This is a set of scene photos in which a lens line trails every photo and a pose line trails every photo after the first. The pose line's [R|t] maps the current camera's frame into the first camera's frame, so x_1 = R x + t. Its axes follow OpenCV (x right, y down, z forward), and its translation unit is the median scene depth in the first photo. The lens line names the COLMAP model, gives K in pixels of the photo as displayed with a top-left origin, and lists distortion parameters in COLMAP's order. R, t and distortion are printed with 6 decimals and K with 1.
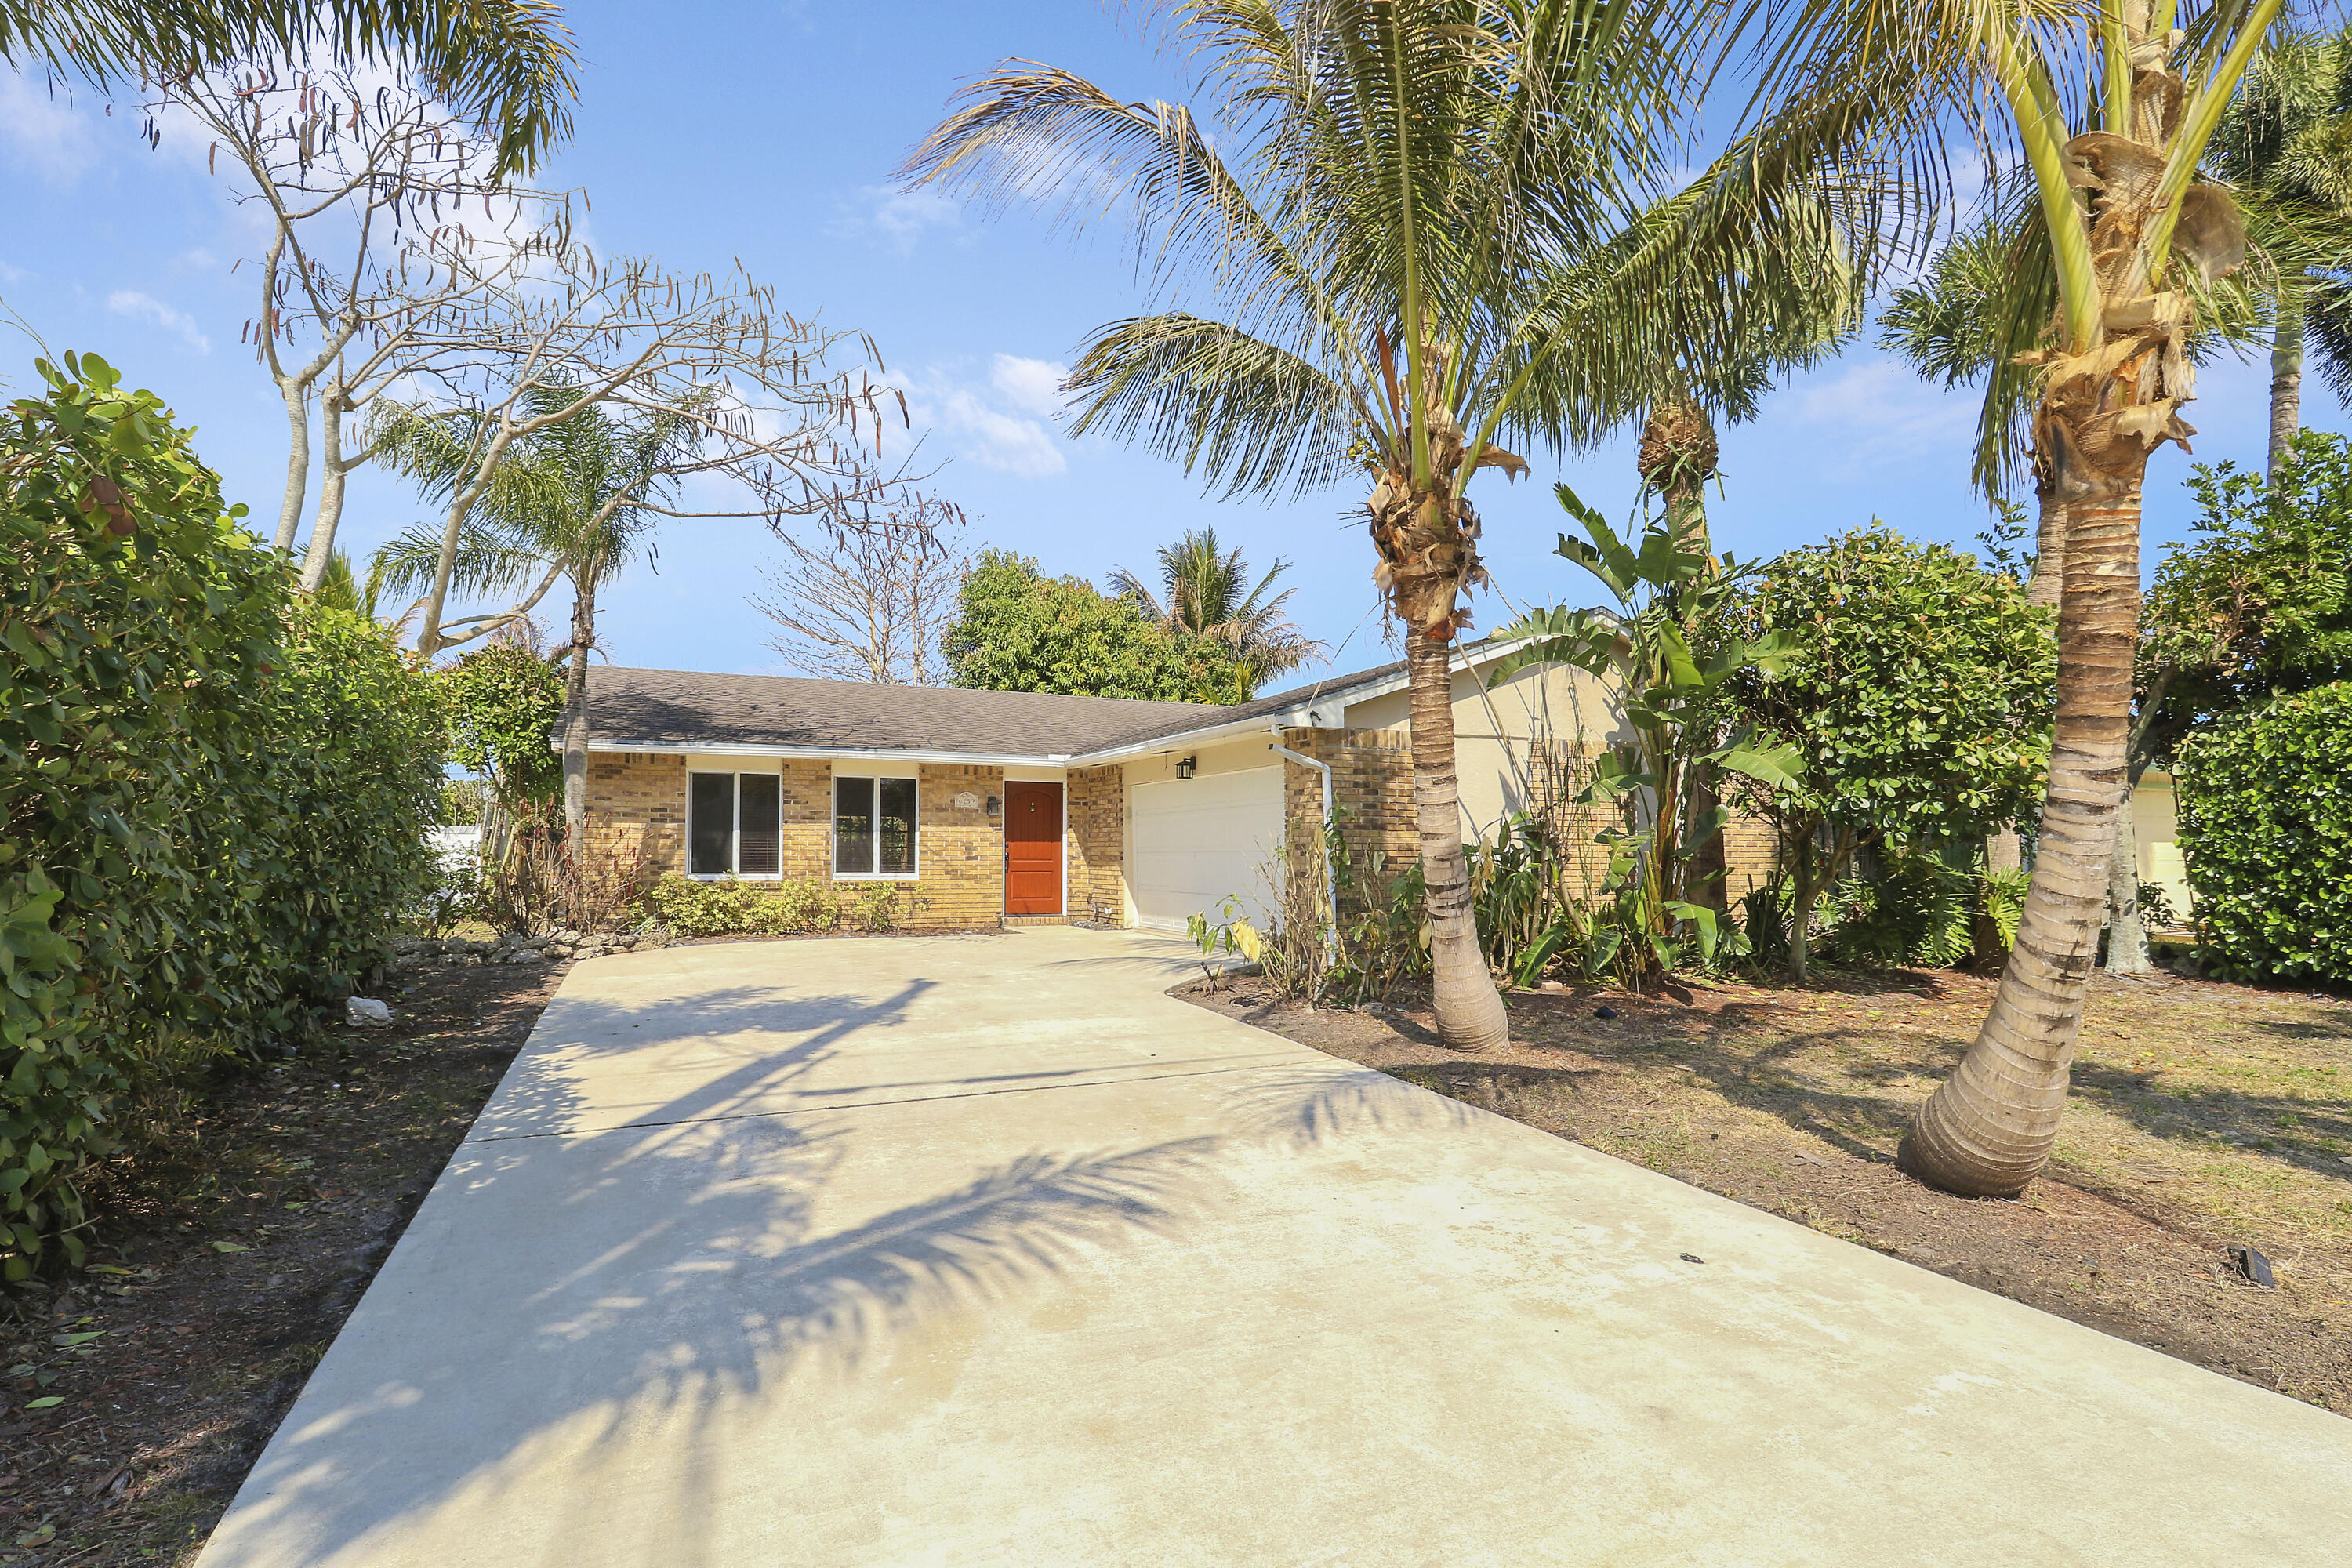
lens RADIAL K [[1171.4, 0, 1214.2], [0, 1171.4, 774.1], [0, 0, 1]] dist [0.000538, -0.000596]
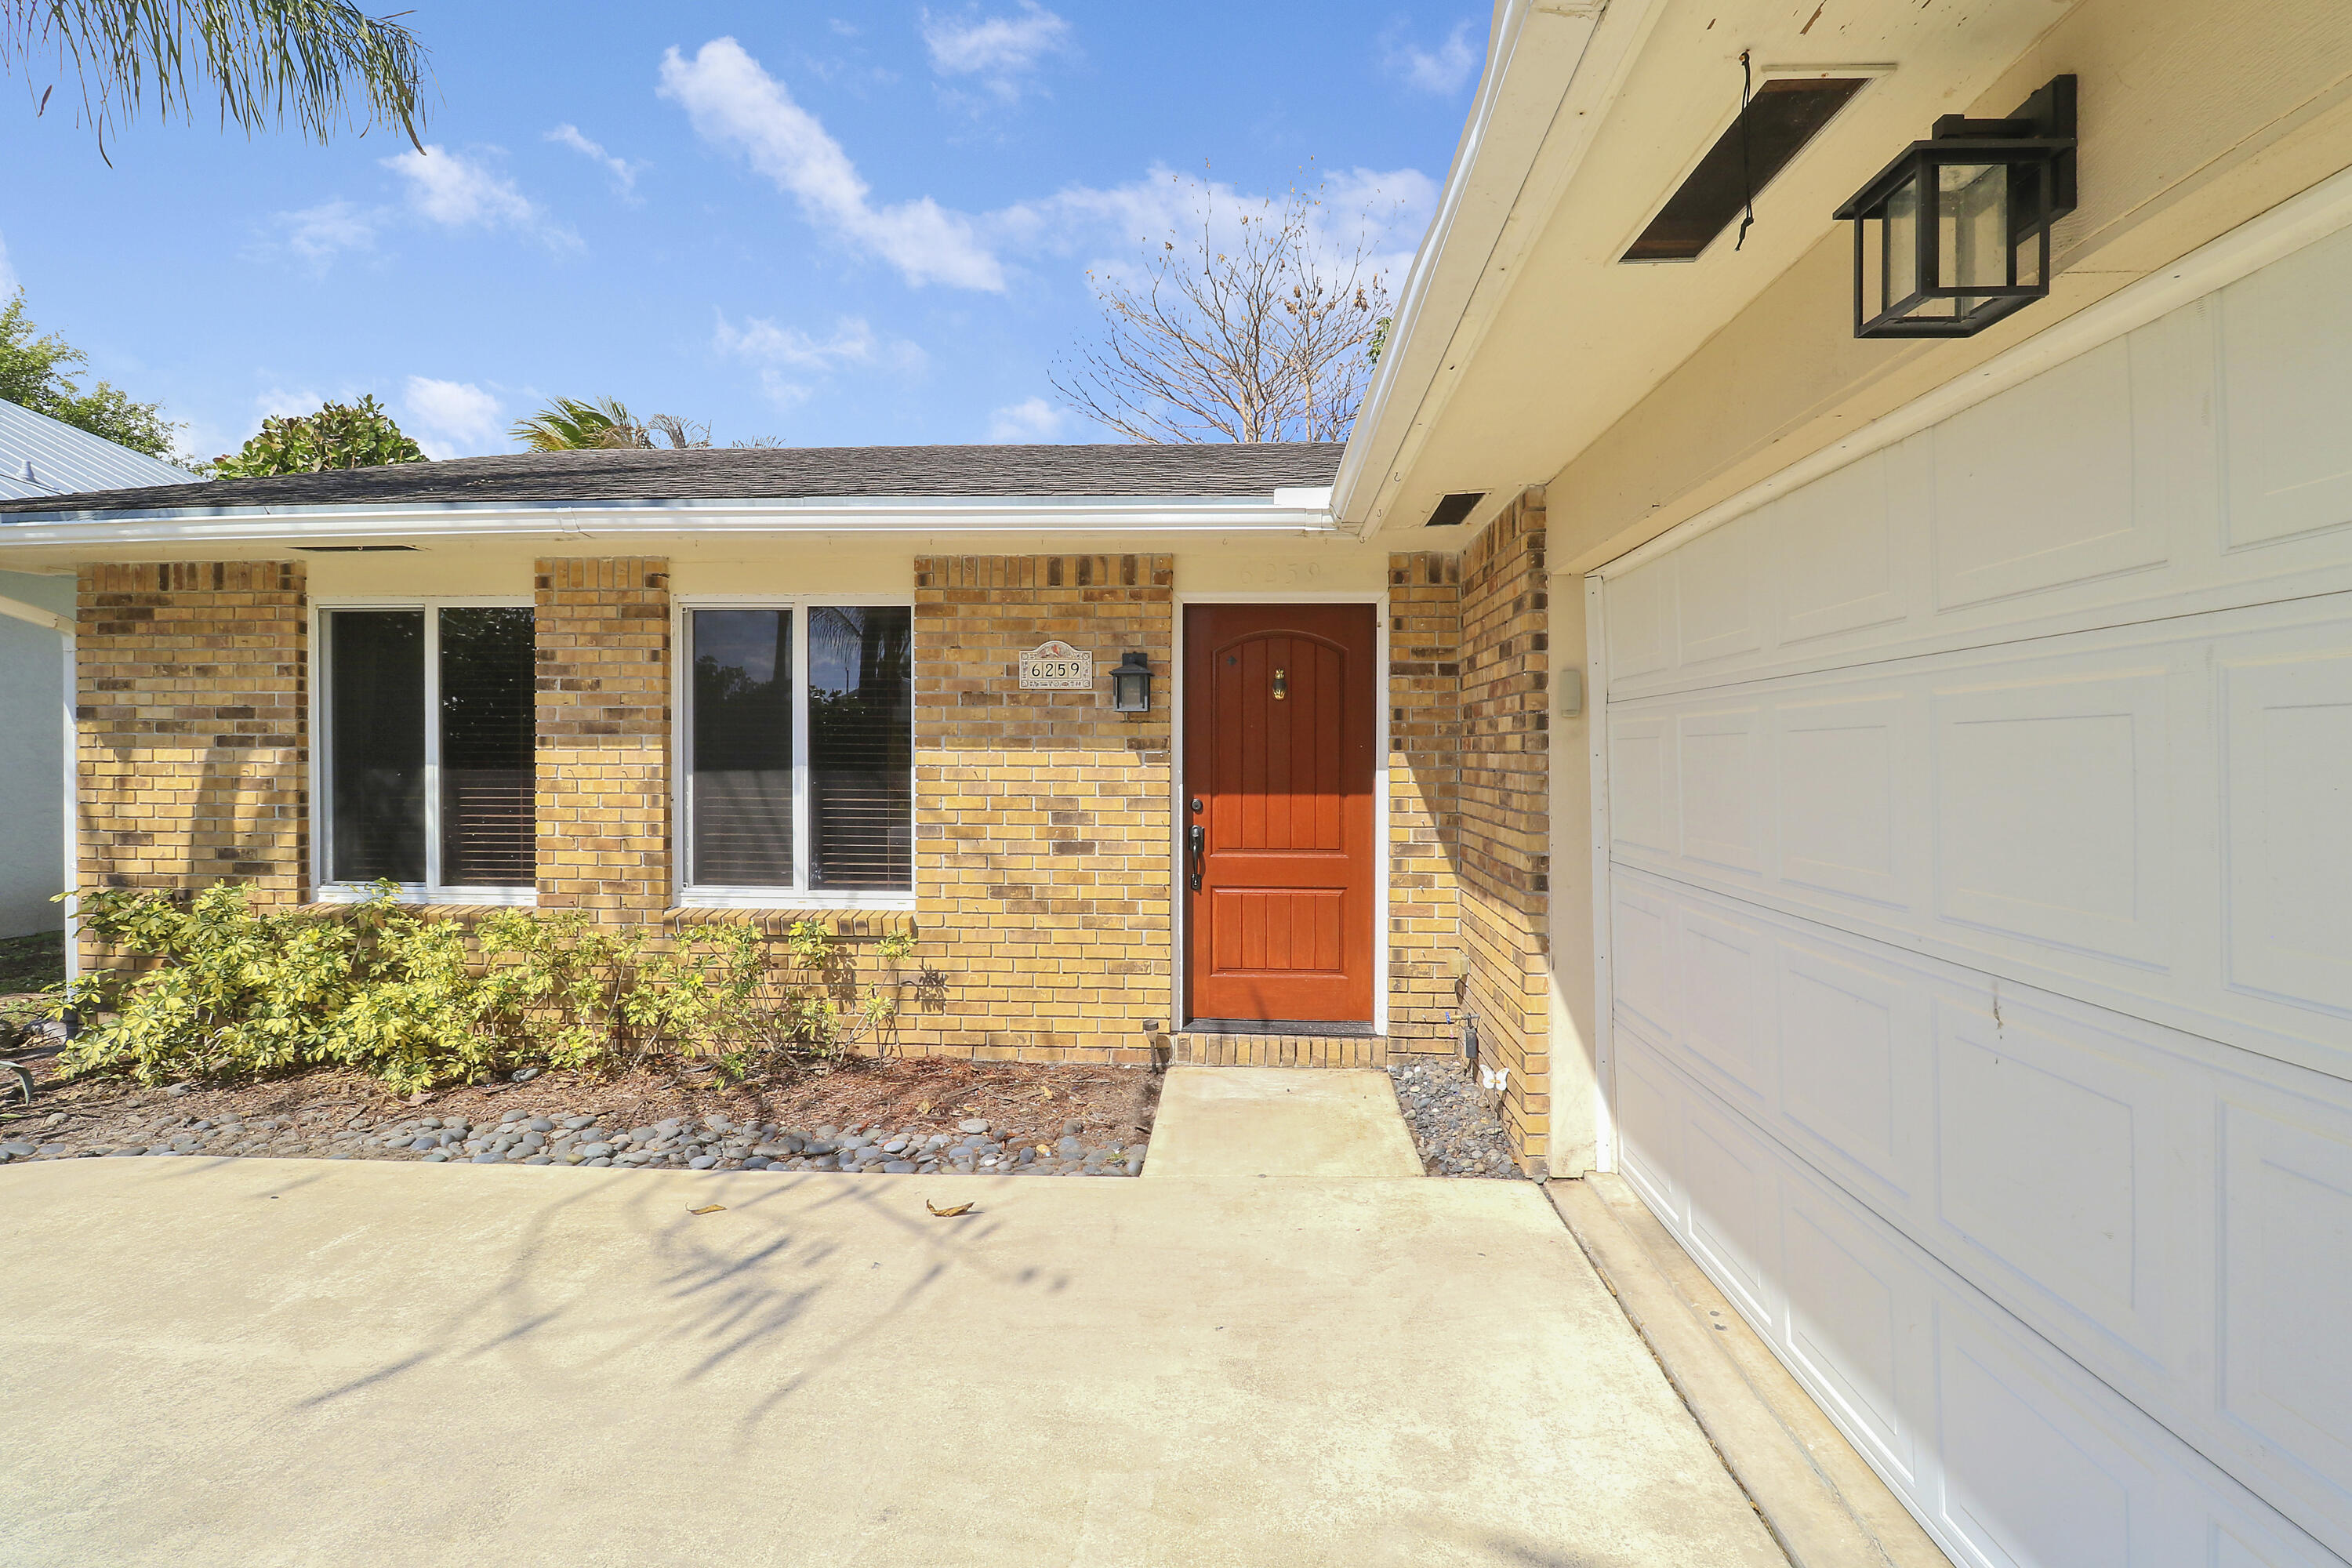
lens RADIAL K [[1097.9, 0, 1194.8], [0, 1097.9, 766.9], [0, 0, 1]] dist [0.001045, -0.012057]
pose [[0.877874, 0.005452, -0.478861, -0.038183], [0.031440, 0.997122, 0.068990, 0.032620], [0.477859, -0.075620, 0.875176, 0.820609]]
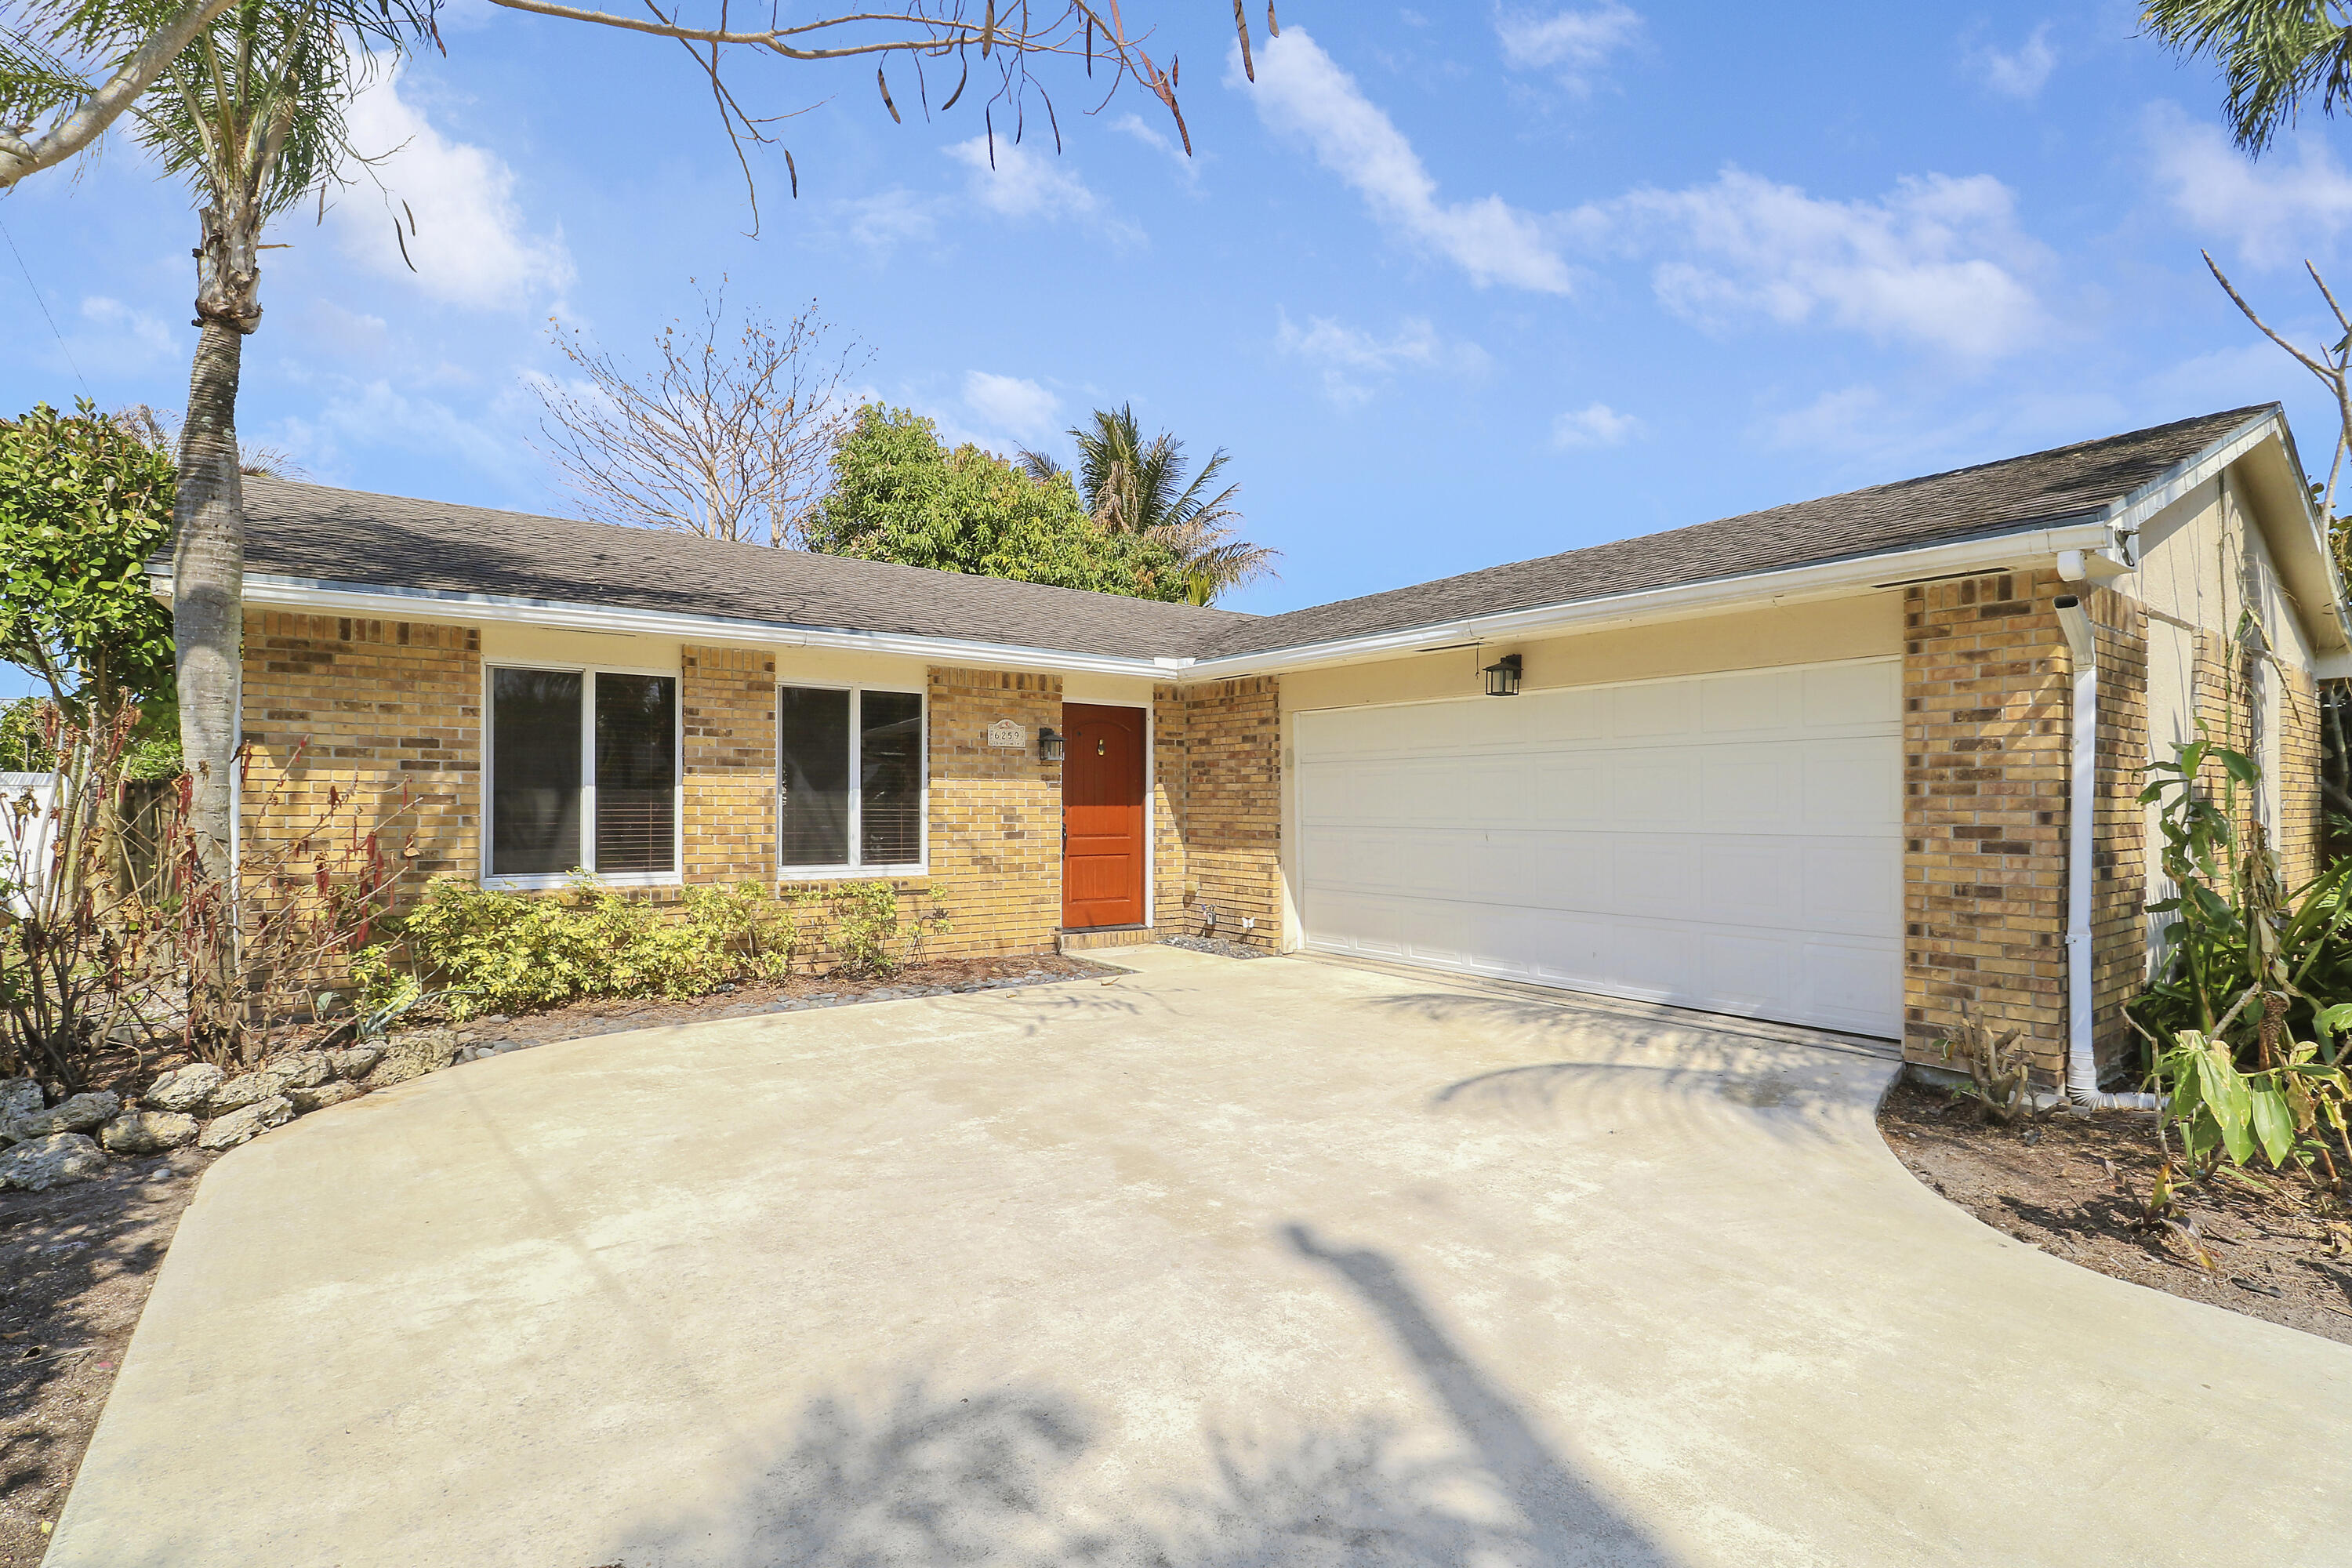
lens RADIAL K [[1105.4, 0, 1173.0], [0, 1105.4, 764.8], [0, 0, 1]] dist [-0.012833, -0.007306]
pose [[0.981204, 0.007551, 0.192827, -0.255539], [-0.014134, 0.999362, 0.032786, 0.020178], [-0.192456, -0.034895, 0.980685, 0.497017]]
